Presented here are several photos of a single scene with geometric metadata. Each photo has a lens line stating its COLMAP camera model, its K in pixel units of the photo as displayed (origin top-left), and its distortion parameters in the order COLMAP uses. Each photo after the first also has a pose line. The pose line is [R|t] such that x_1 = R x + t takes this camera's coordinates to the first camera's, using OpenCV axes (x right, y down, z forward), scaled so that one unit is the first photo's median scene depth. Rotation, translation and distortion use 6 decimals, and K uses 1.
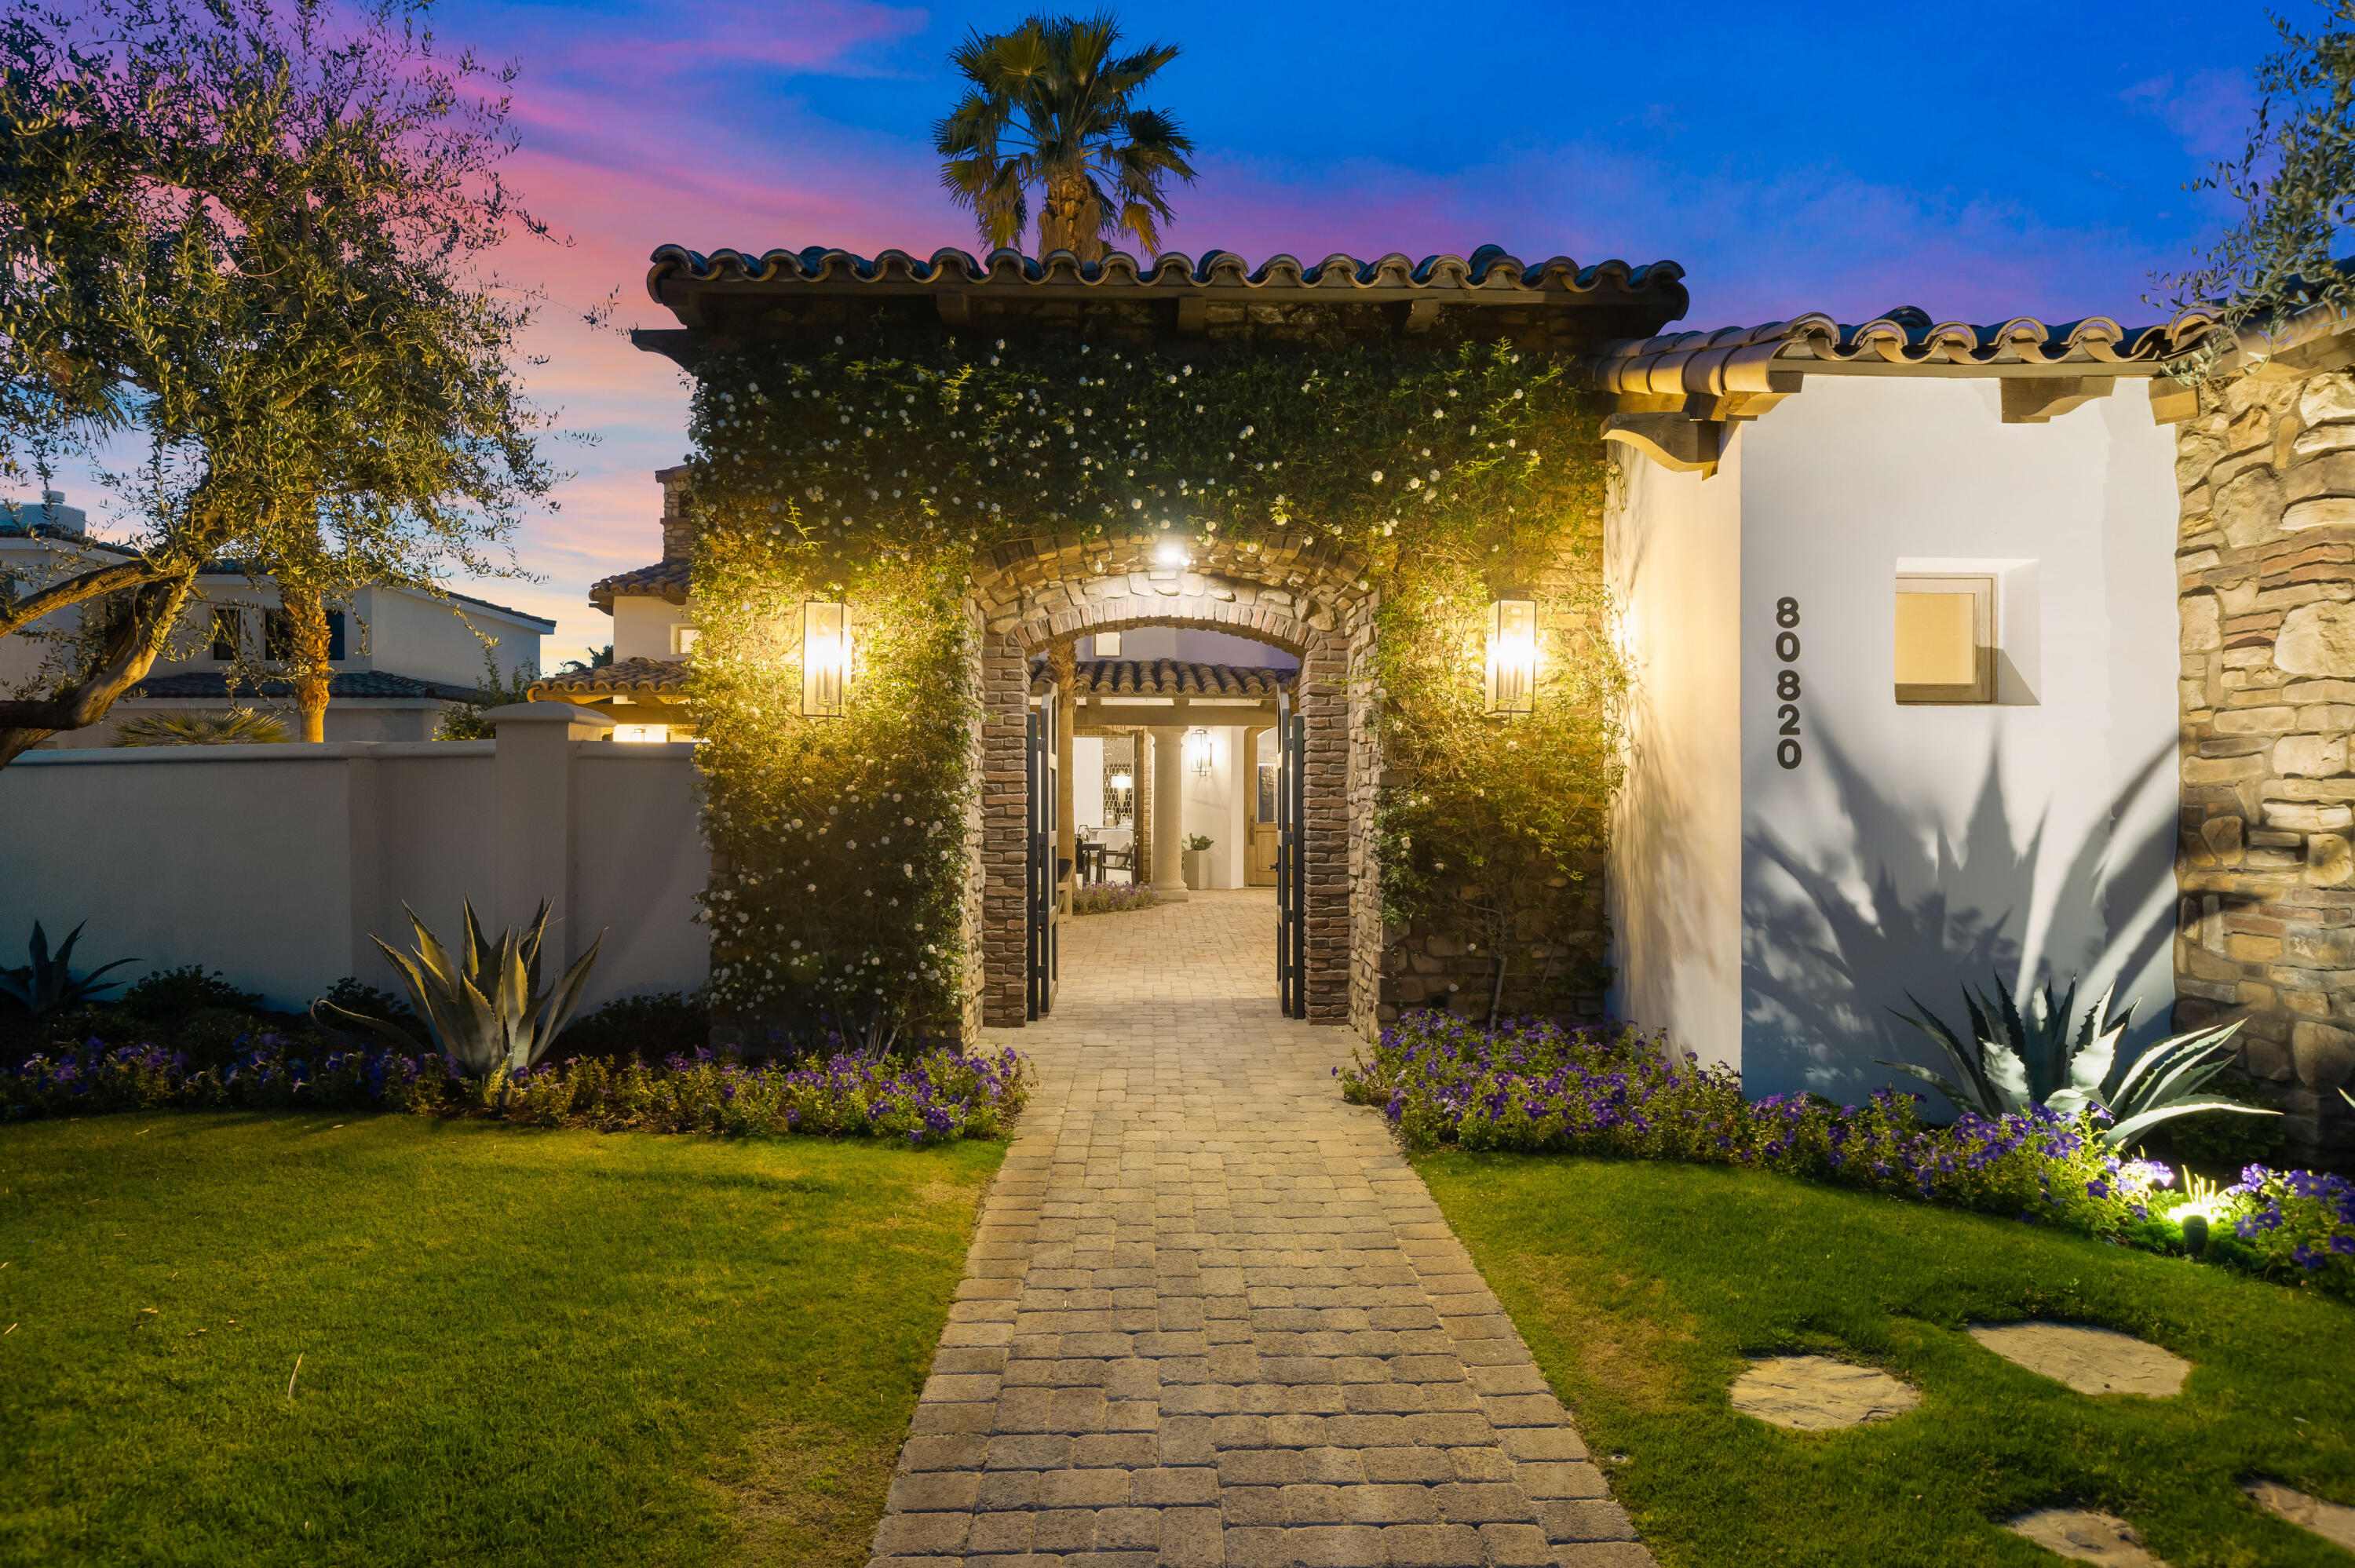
lens RADIAL K [[1188.0, 0, 1177.5], [0, 1188.0, 784.0], [0, 0, 1]] dist [-0.002234, -0.000332]
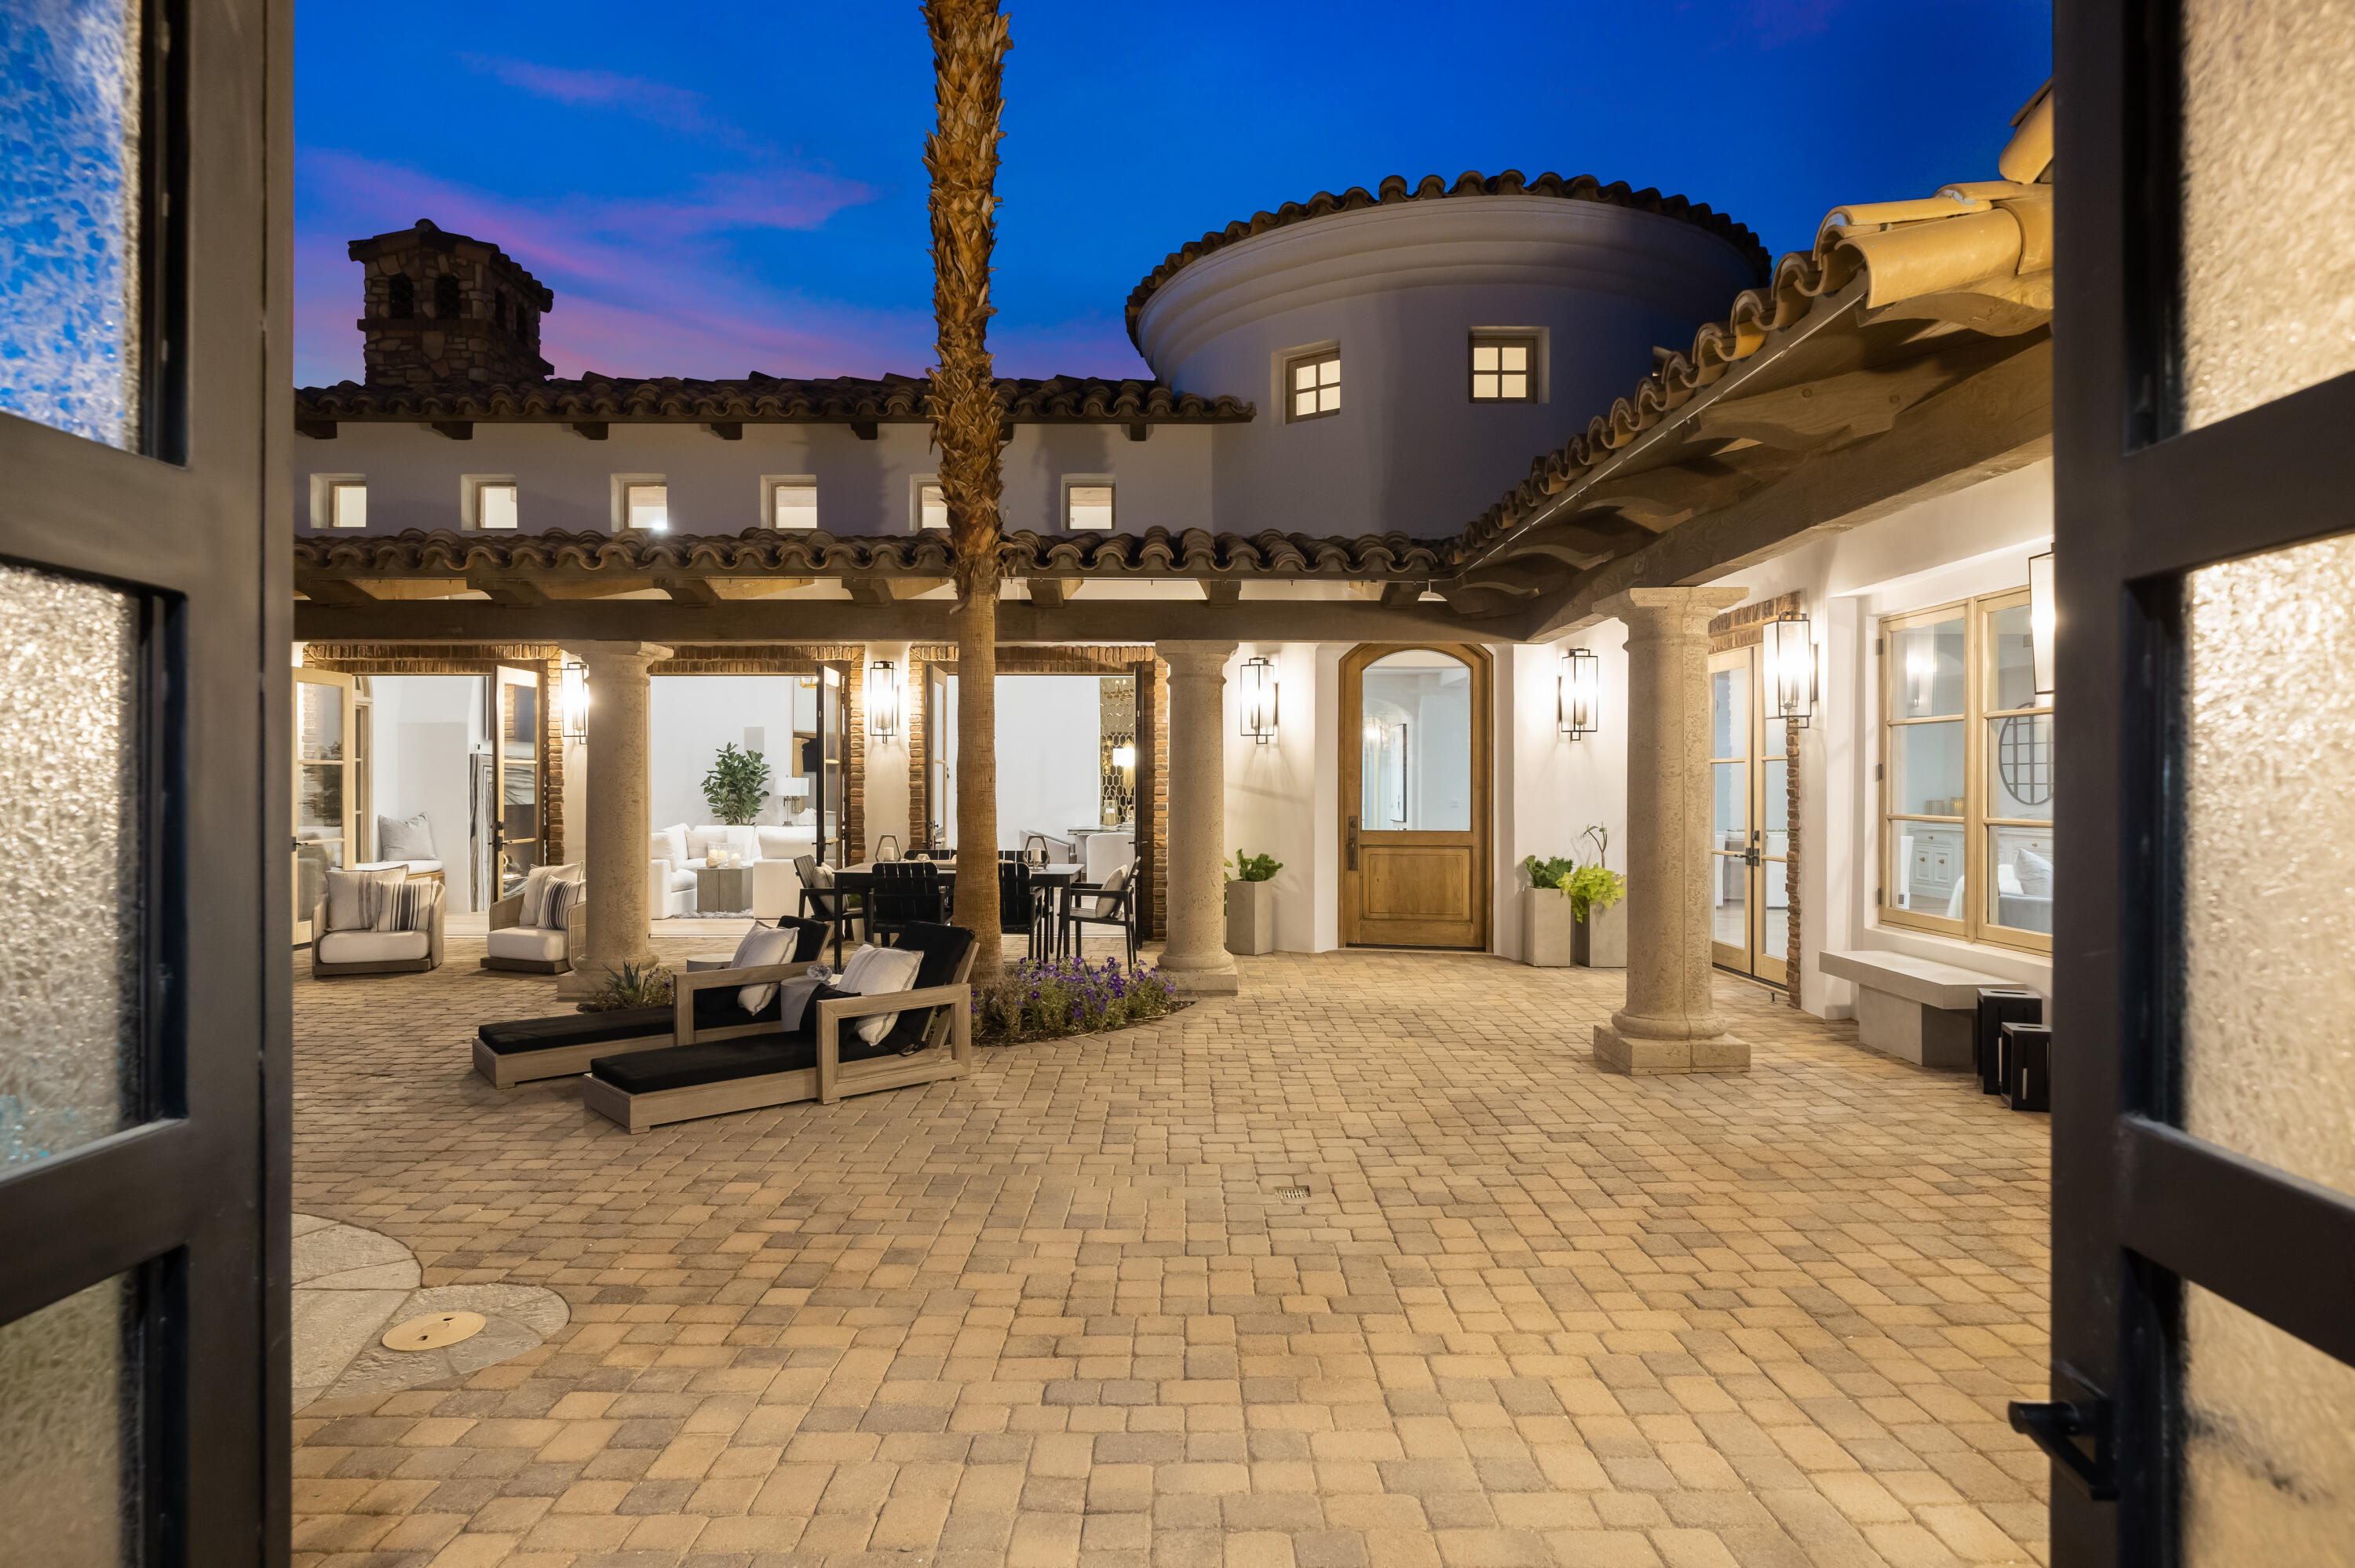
lens RADIAL K [[1188.0, 0, 1177.5], [0, 1188.0, 784.0], [0, 0, 1]] dist [-0.002234, -0.000332]
pose [[0.999470, 0.001087, -0.032528, 0.000187], [-0.000610, 0.999892, 0.014654, 0.003181], [0.032540, -0.014626, 0.999363, 0.461444]]
